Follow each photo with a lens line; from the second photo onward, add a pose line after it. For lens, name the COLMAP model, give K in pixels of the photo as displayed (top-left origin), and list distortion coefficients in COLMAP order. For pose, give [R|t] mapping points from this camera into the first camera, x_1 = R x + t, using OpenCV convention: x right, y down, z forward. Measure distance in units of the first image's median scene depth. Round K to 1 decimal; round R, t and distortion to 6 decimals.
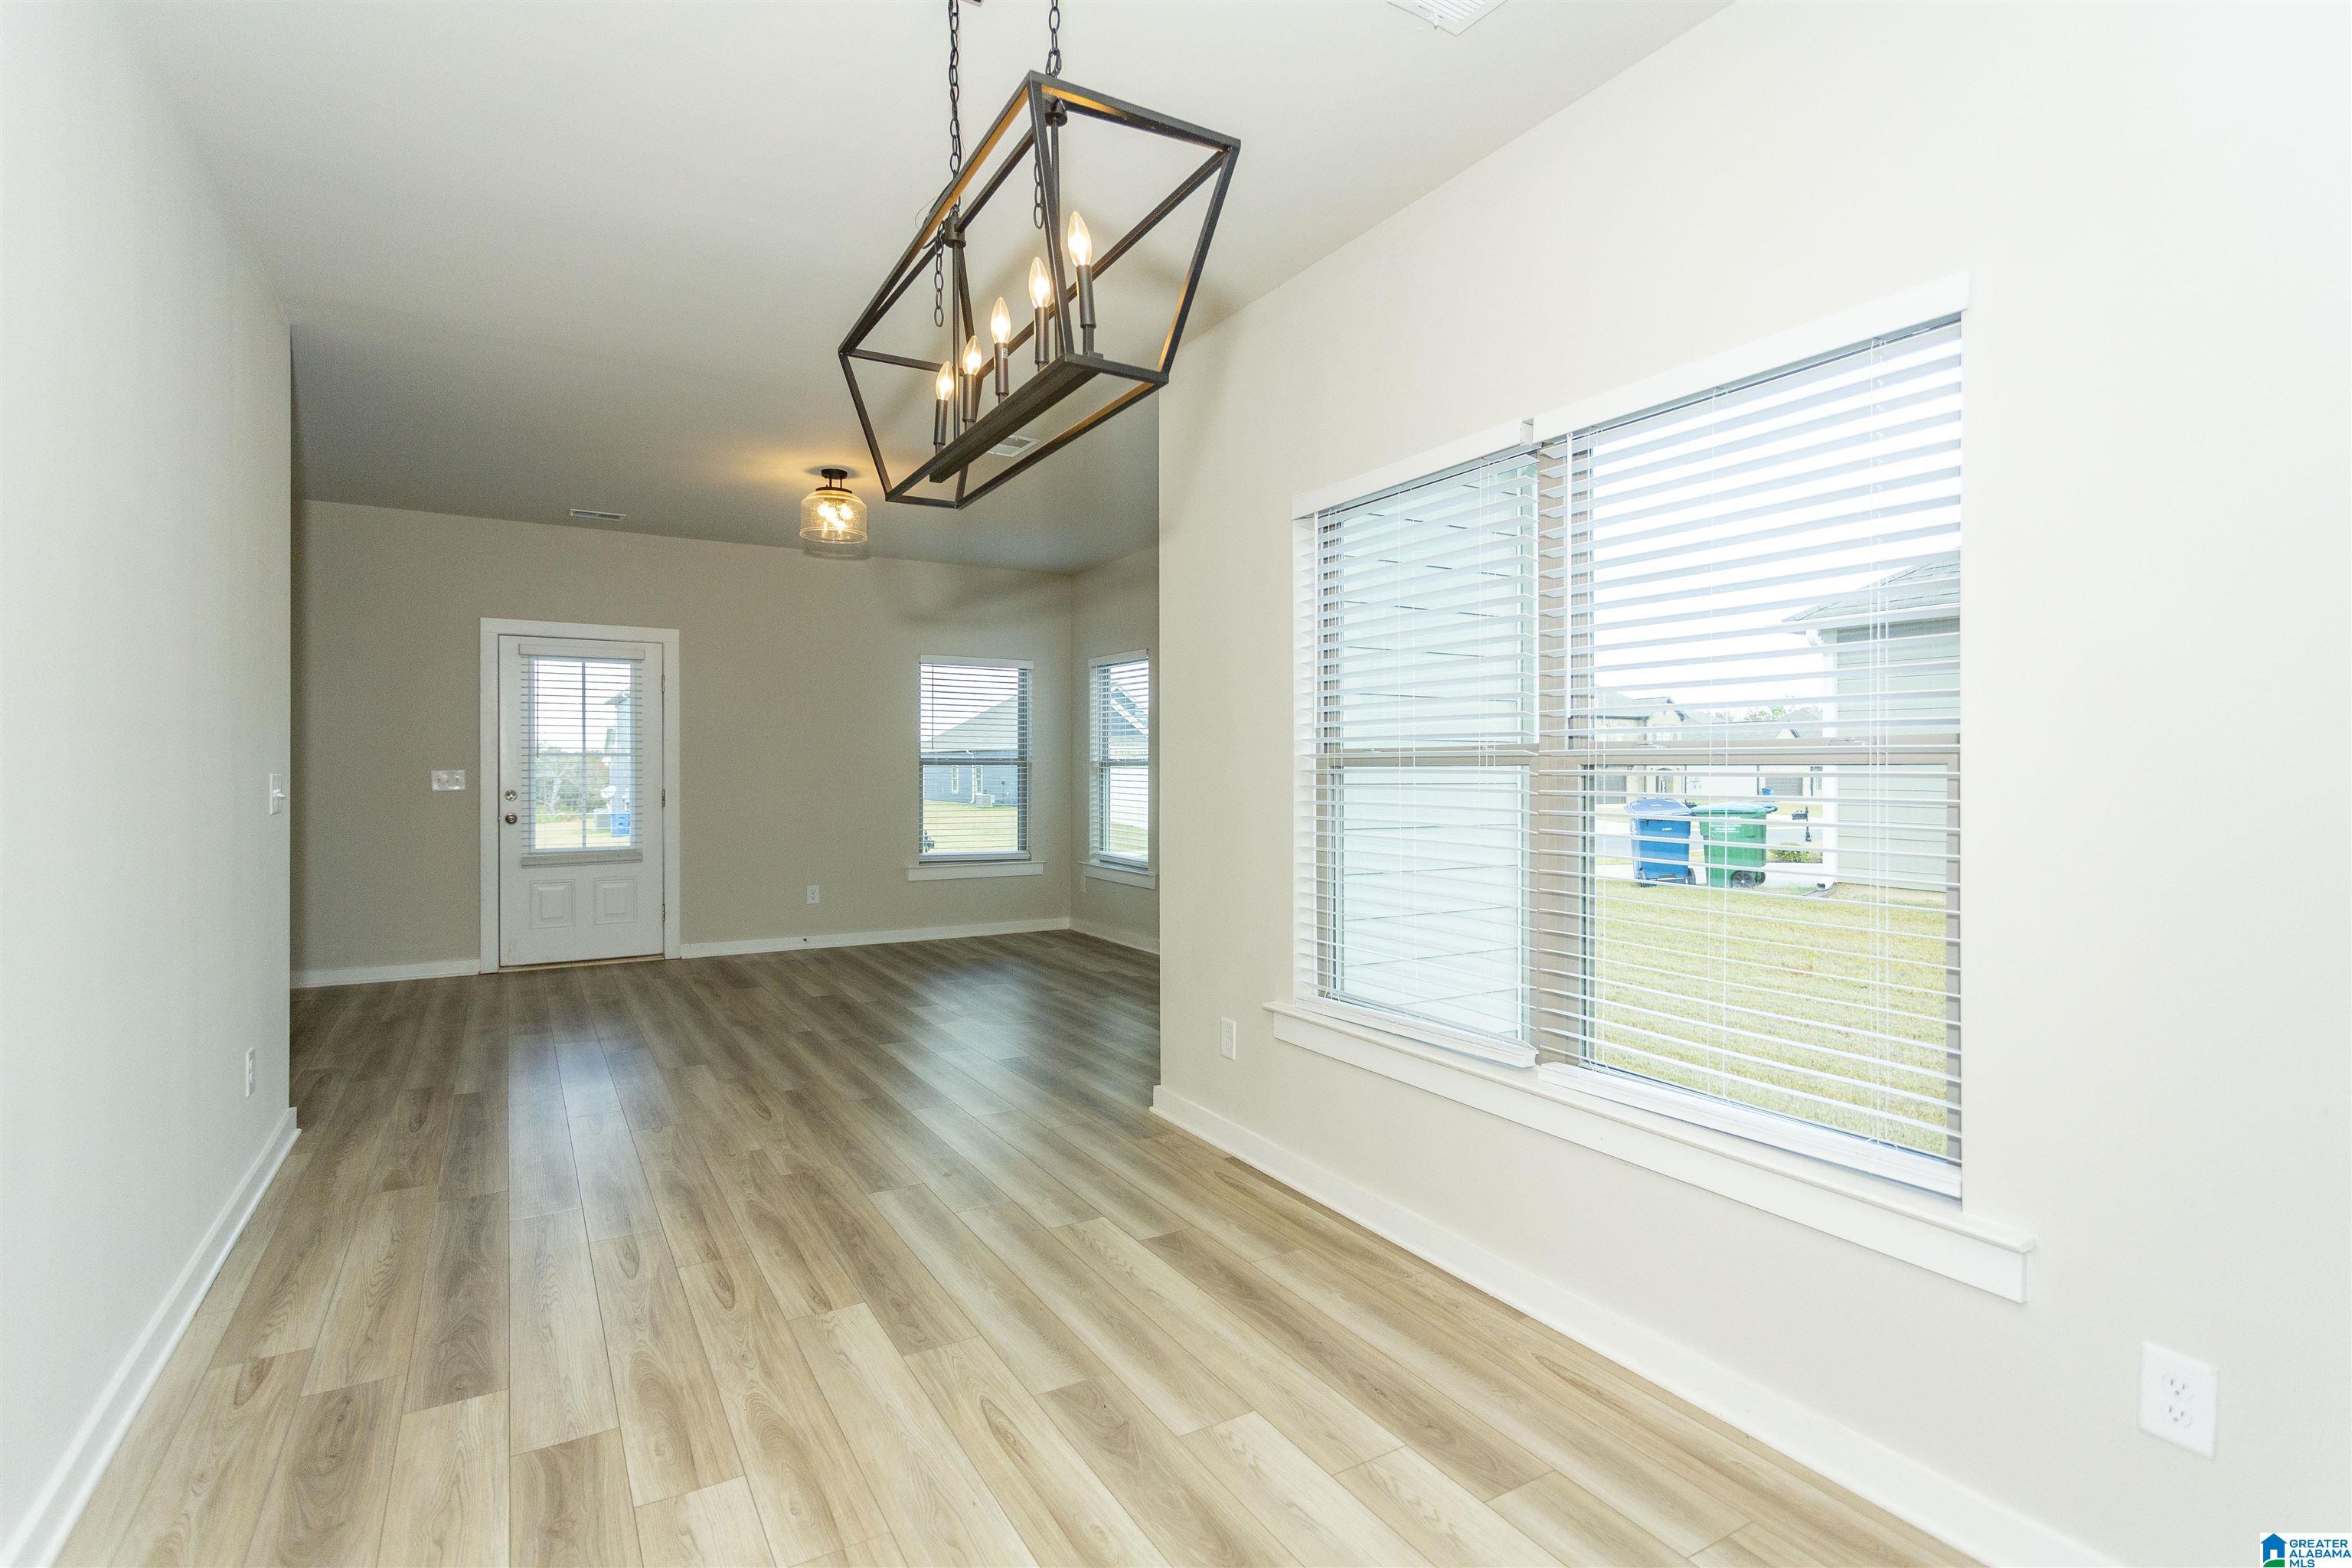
lens RADIAL K [[1123.2, 0, 1167.9], [0, 1123.2, 773.1], [0, 0, 1]] dist [0.007700, 0.000014]
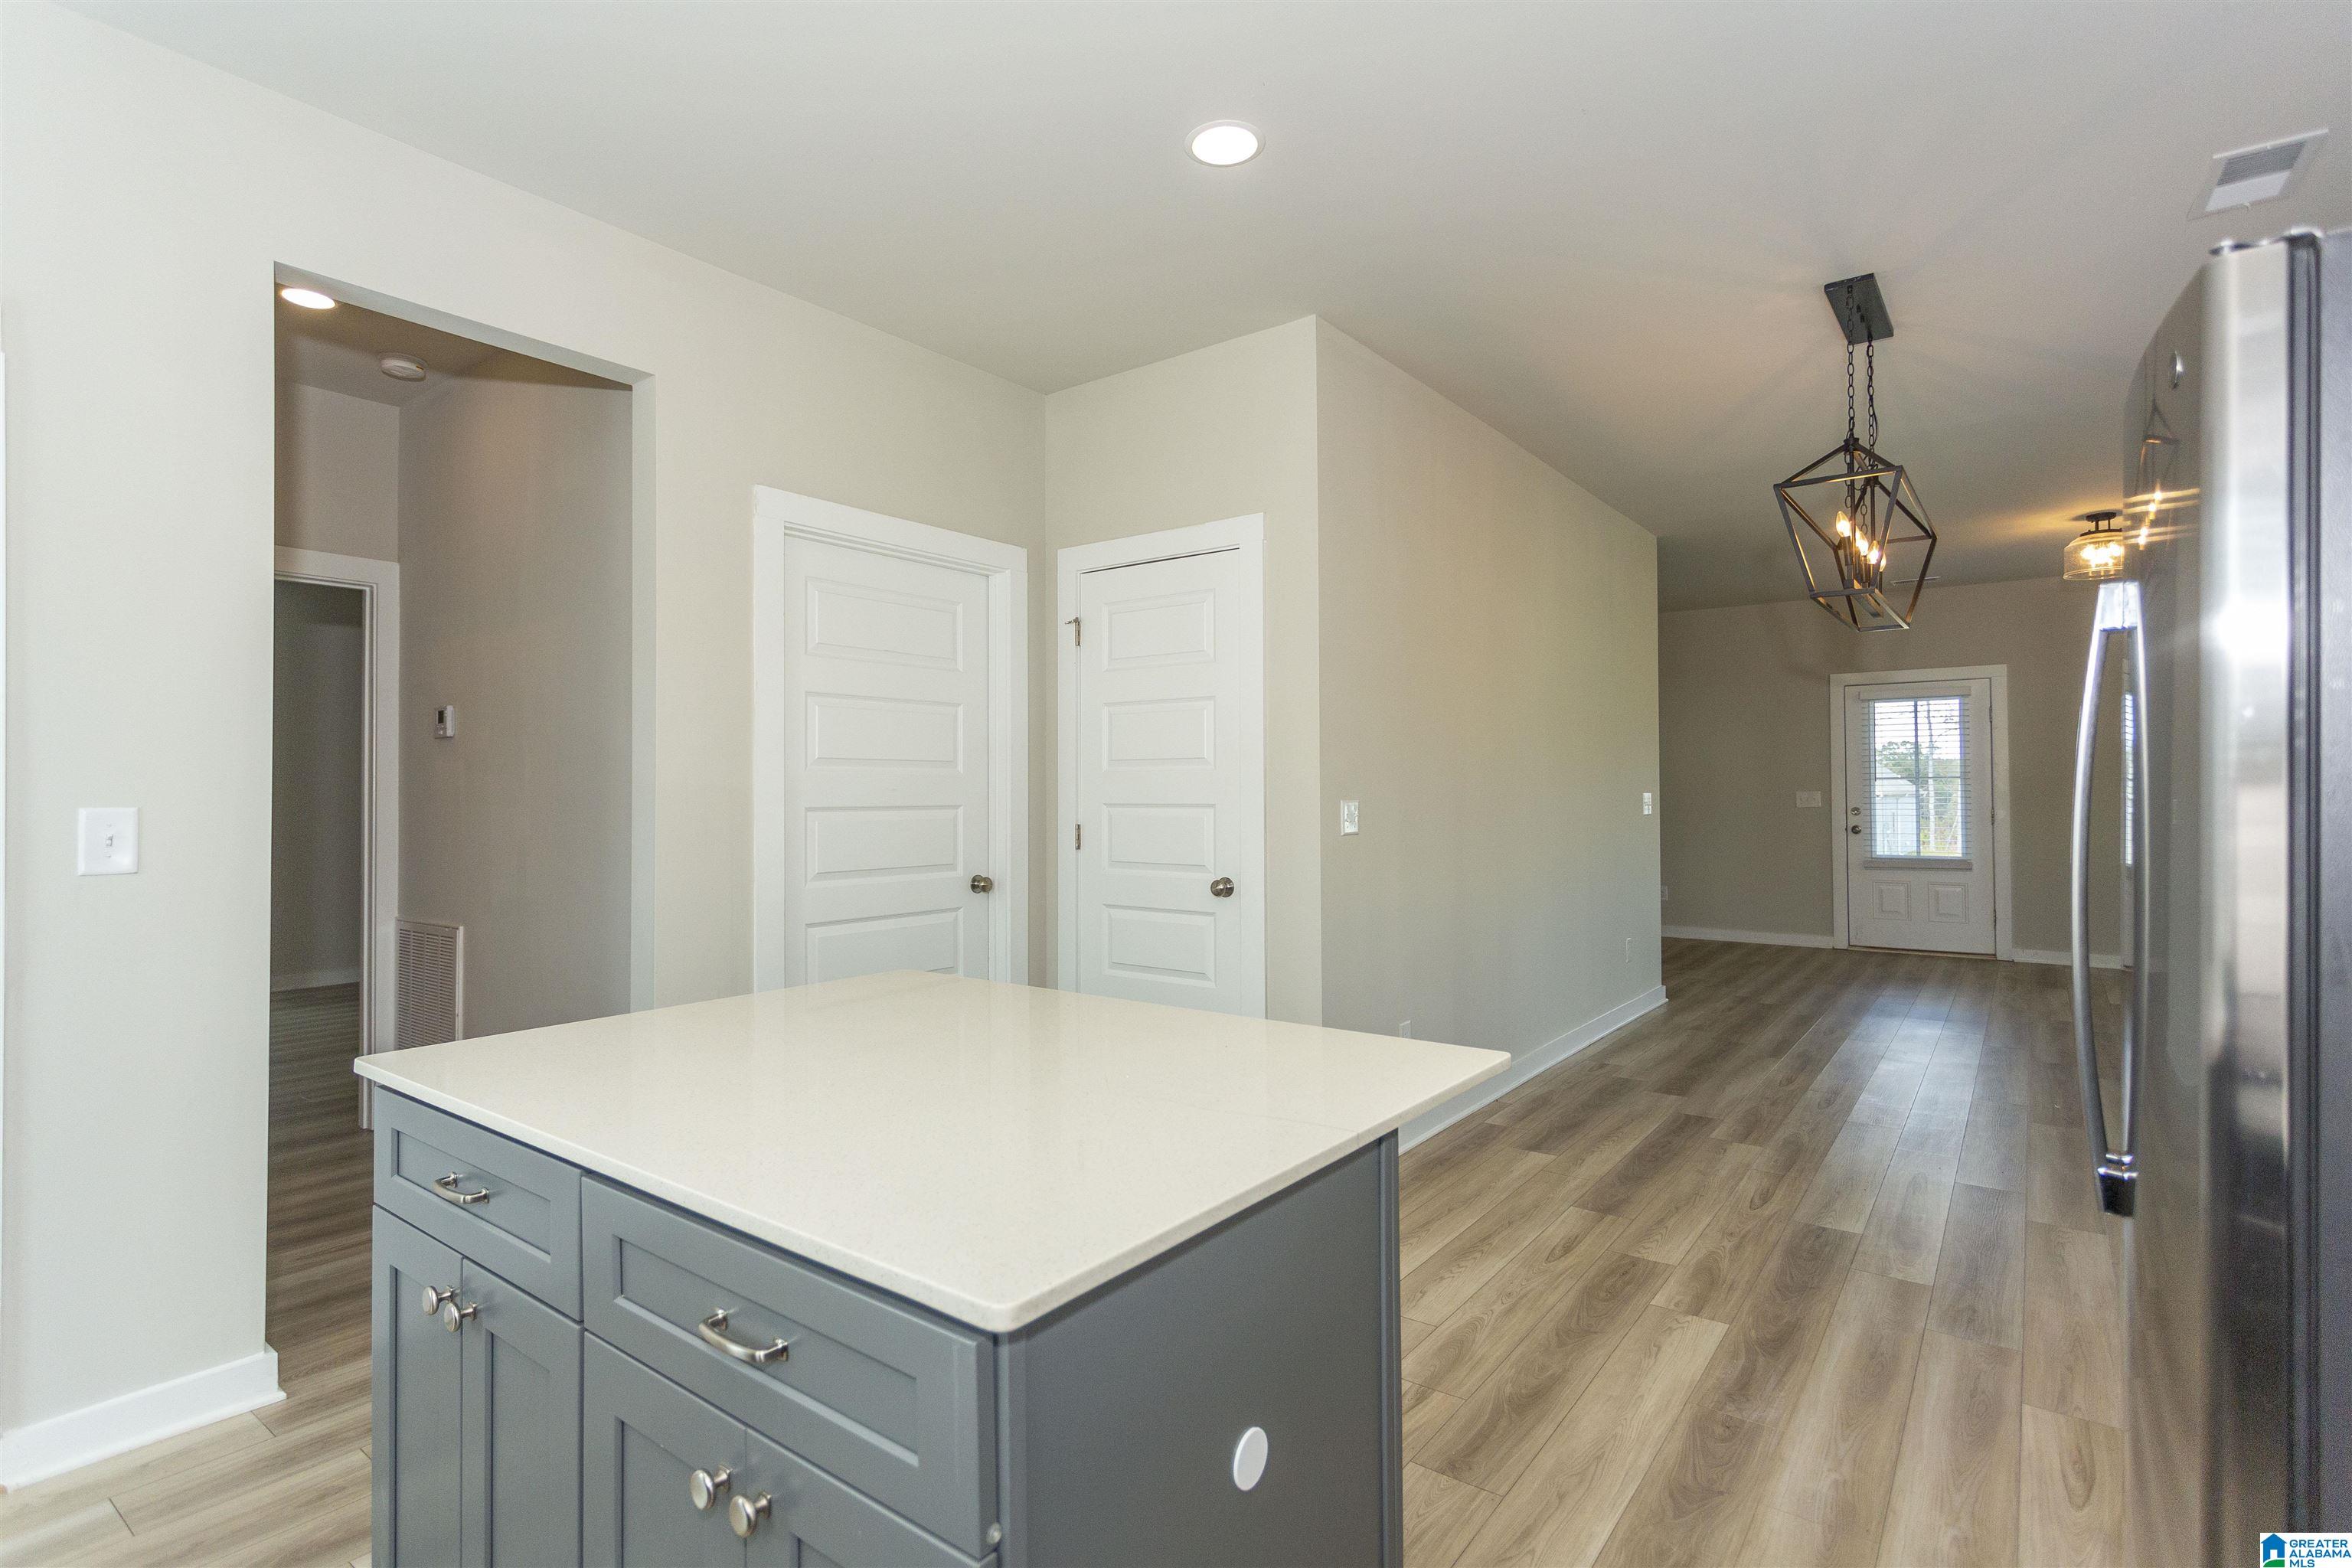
lens RADIAL K [[1123.2, 0, 1170.0], [0, 1123.2, 784.1], [0, 0, 1]] dist [0.007700, 0.000014]
pose [[0.382811, -0.009746, -0.923775, 0.292224], [0.000859, 0.999948, -0.010194, 0.001920], [0.923826, 0.003109, 0.382800, -0.198398]]
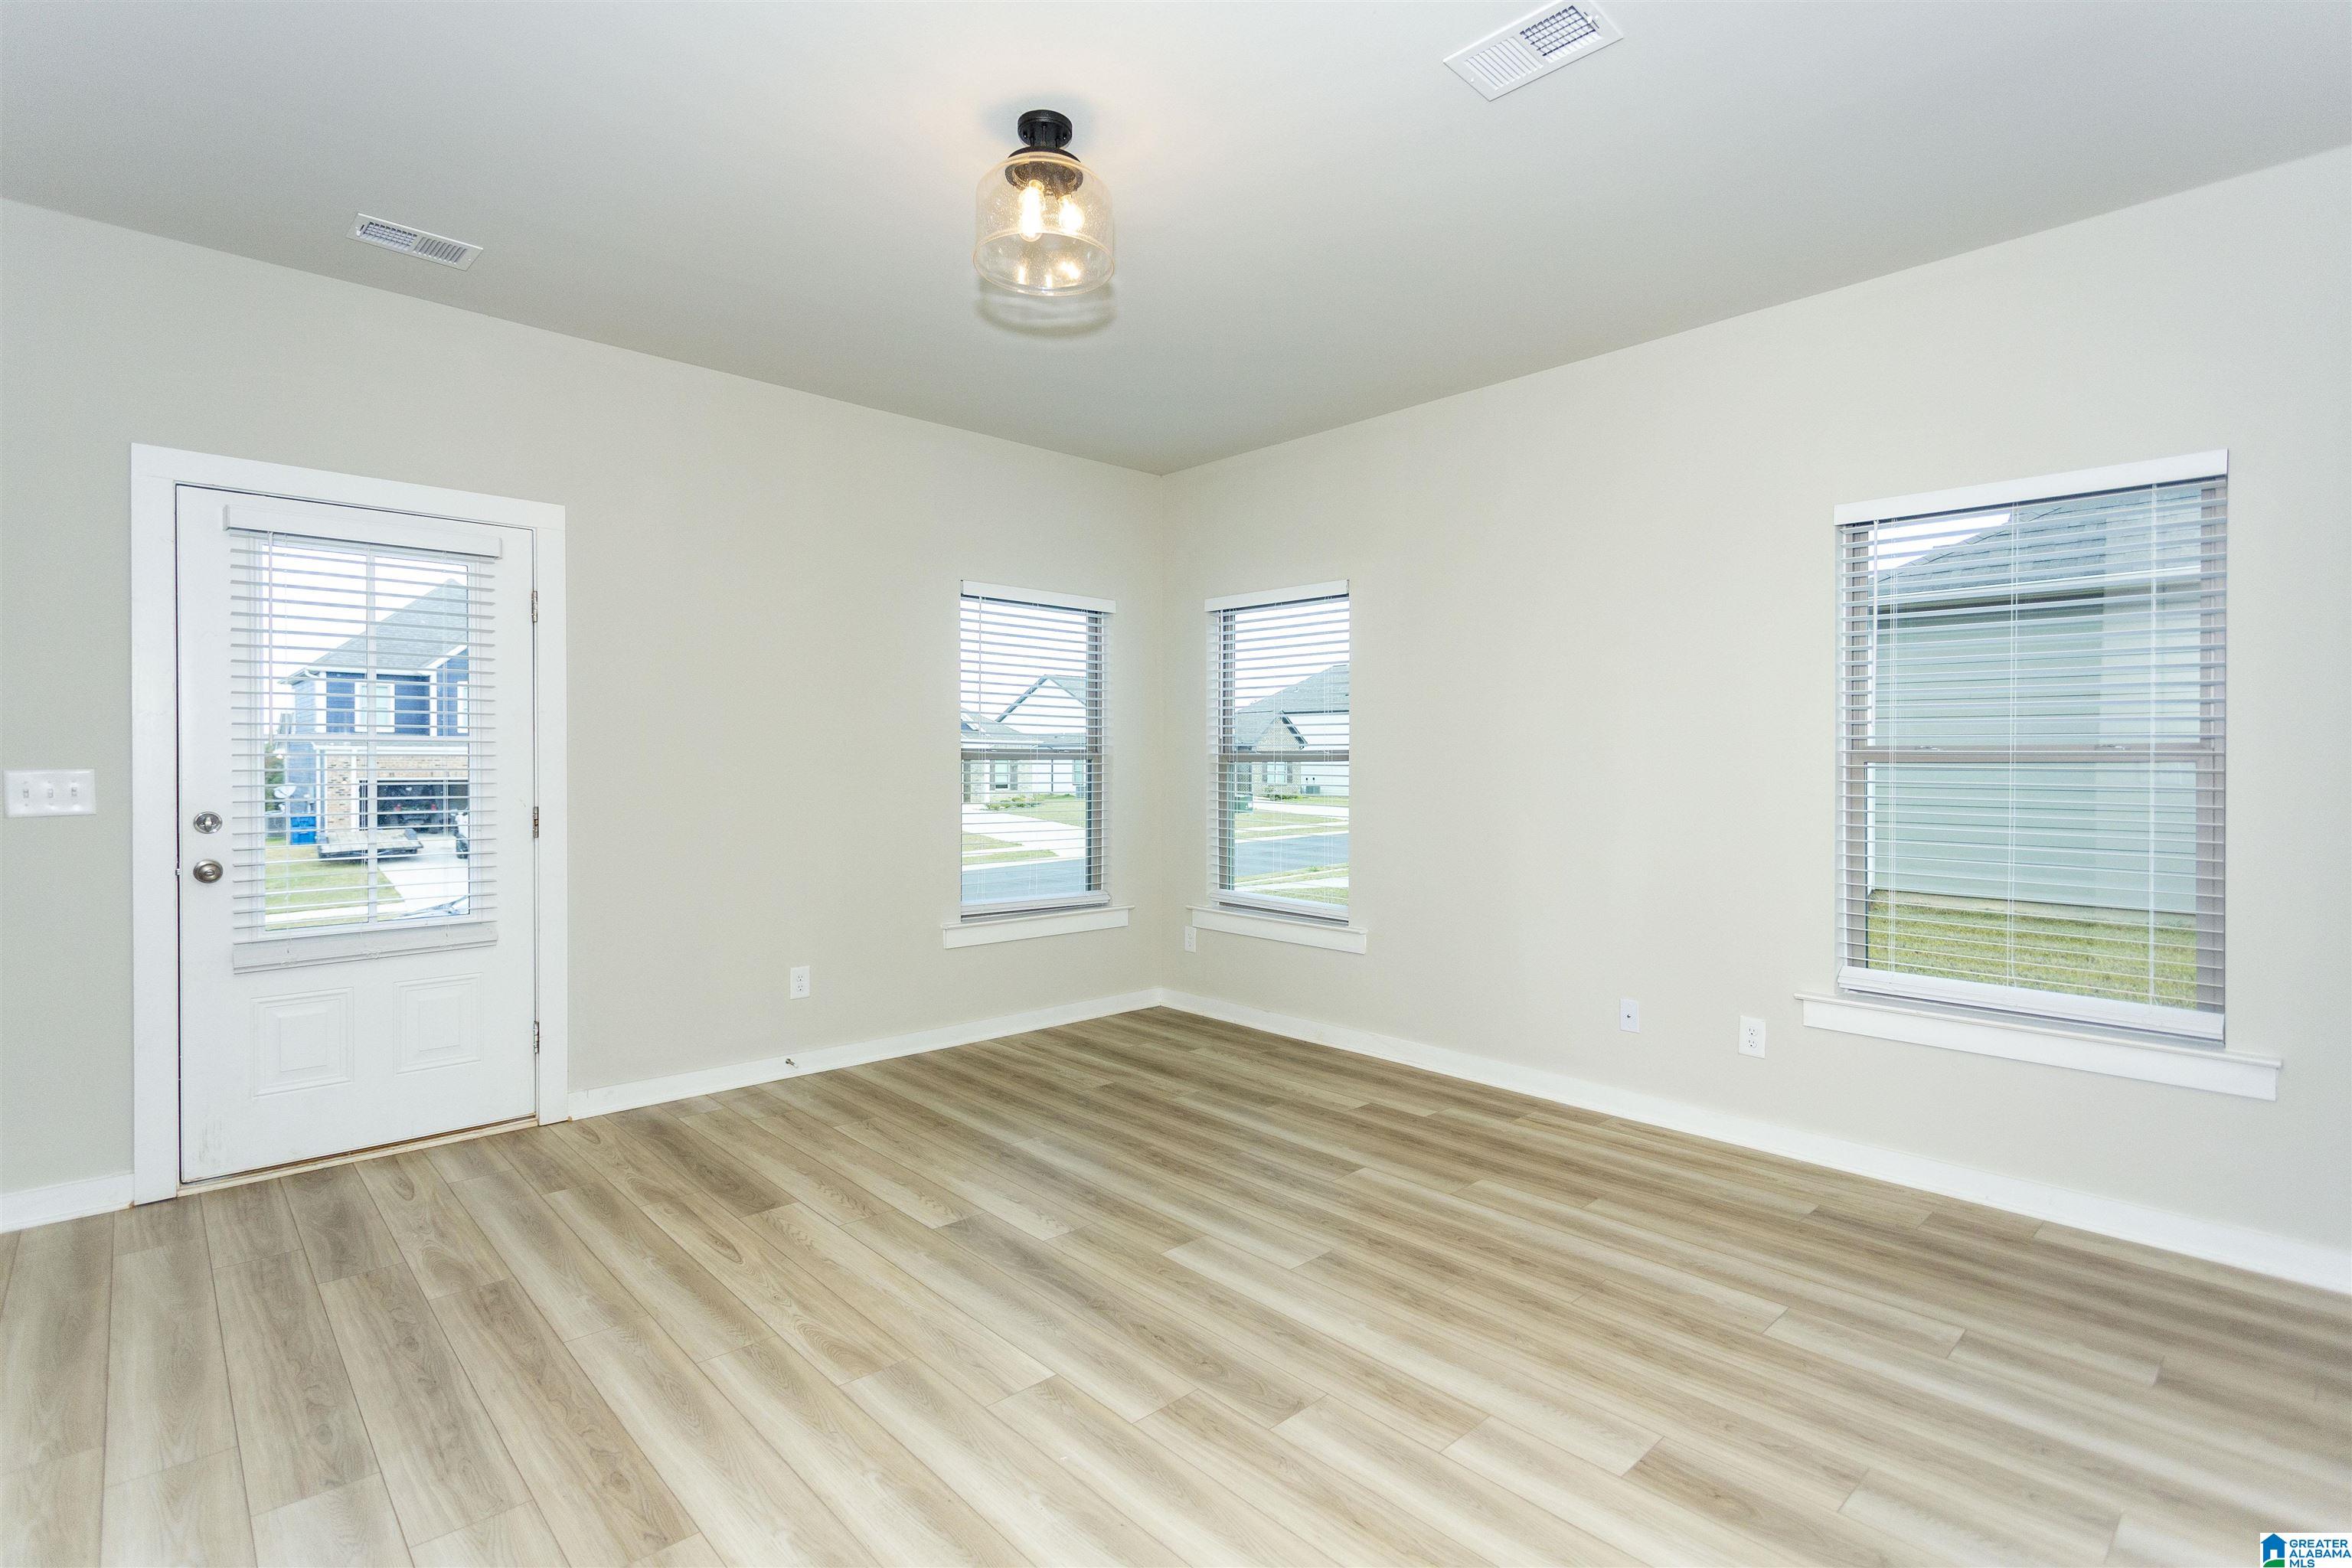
lens RADIAL K [[1123.2, 0, 1164.9], [0, 1123.2, 771.9], [0, 0, 1]] dist [0.007700, 0.000014]
pose [[0.975122, -0.004331, 0.221625, -0.291764], [0.003688, 0.999988, 0.003313, -0.002117], [-0.221636, -0.002413, 0.975126, 0.439924]]
